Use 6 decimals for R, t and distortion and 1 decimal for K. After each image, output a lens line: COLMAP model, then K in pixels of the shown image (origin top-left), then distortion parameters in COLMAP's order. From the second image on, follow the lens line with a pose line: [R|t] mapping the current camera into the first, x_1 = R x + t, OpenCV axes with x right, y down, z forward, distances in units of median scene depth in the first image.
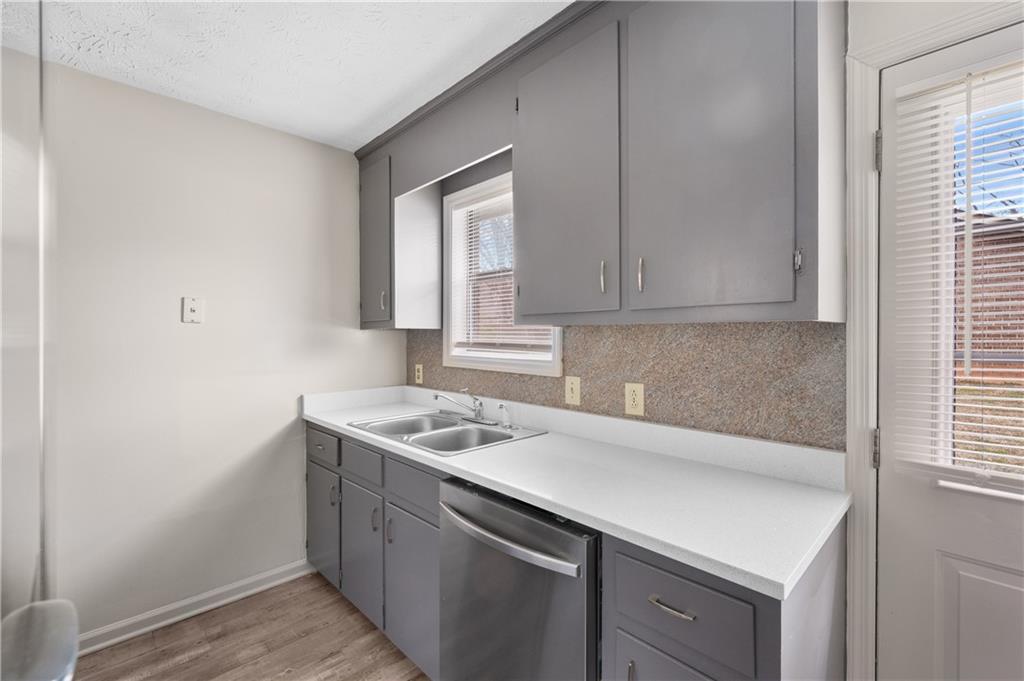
lens RADIAL K [[445.9, 0, 513.2], [0, 445.9, 340.6], [0, 0, 1]] dist [0.003954, 0.000232]
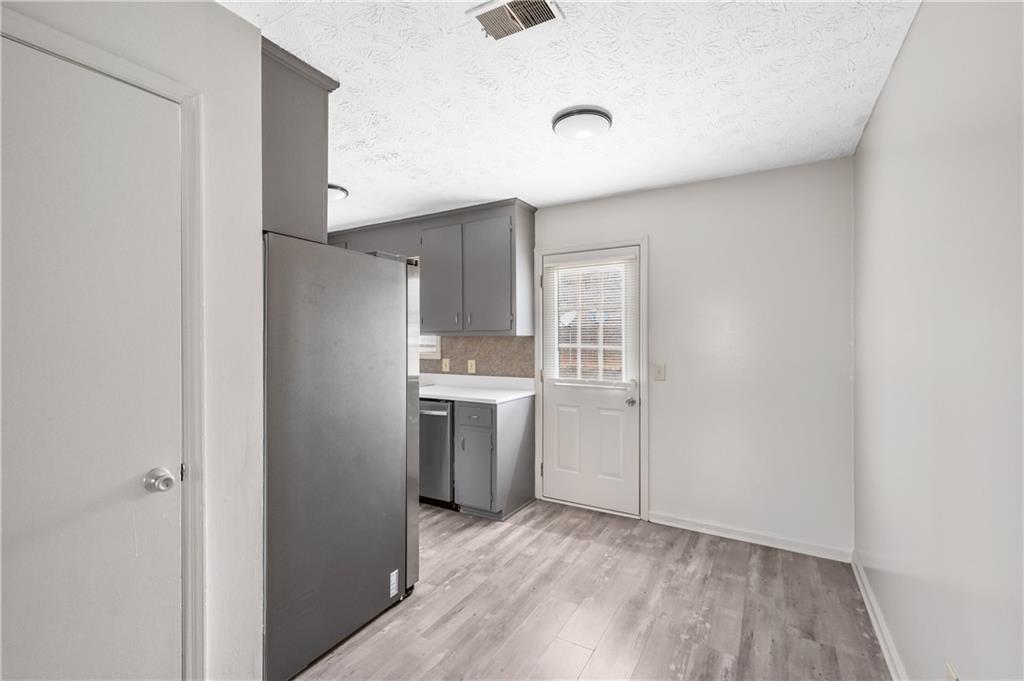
lens RADIAL K [[445.9, 0, 515.1], [0, 445.9, 342.5], [0, 0, 1]] dist [0.003954, 0.000232]
pose [[0.959715, -0.002595, 0.280965, -0.169333], [0.004606, 0.999968, -0.006499, 0.017172], [-0.280939, 0.007531, 0.959696, -1.310590]]
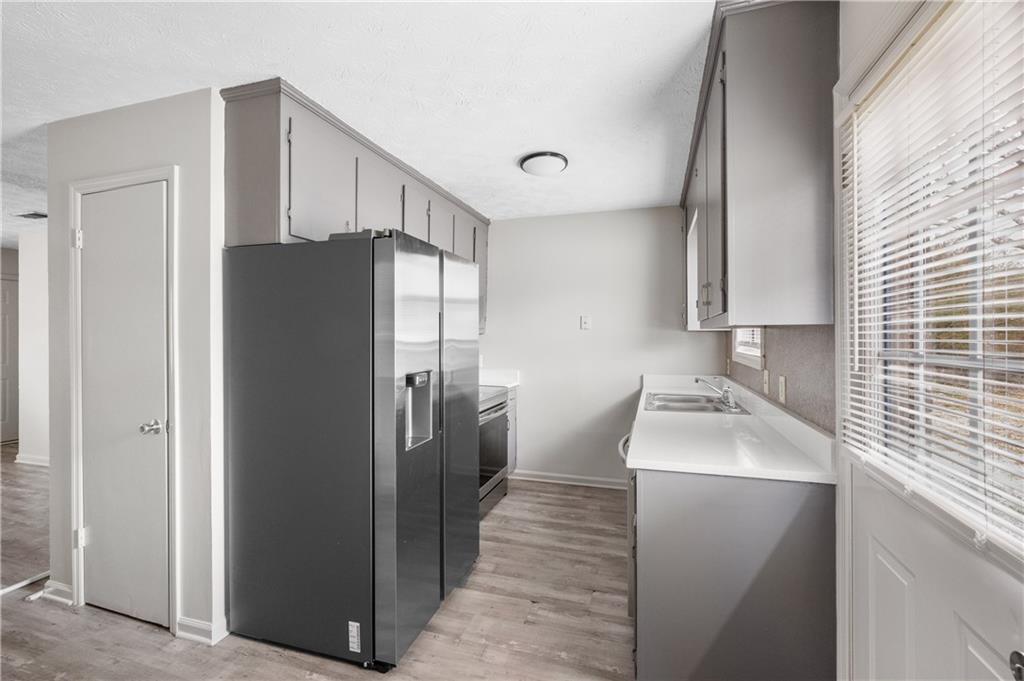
lens RADIAL K [[445.9, 0, 514.8], [0, 445.9, 339.4], [0, 0, 1]] dist [0.003954, 0.000232]
pose [[0.474239, 0.003940, -0.880388, 0.924408], [-0.005242, 0.999985, 0.001652, 0.000780], [0.880381, 0.003831, 0.474252, -0.171258]]
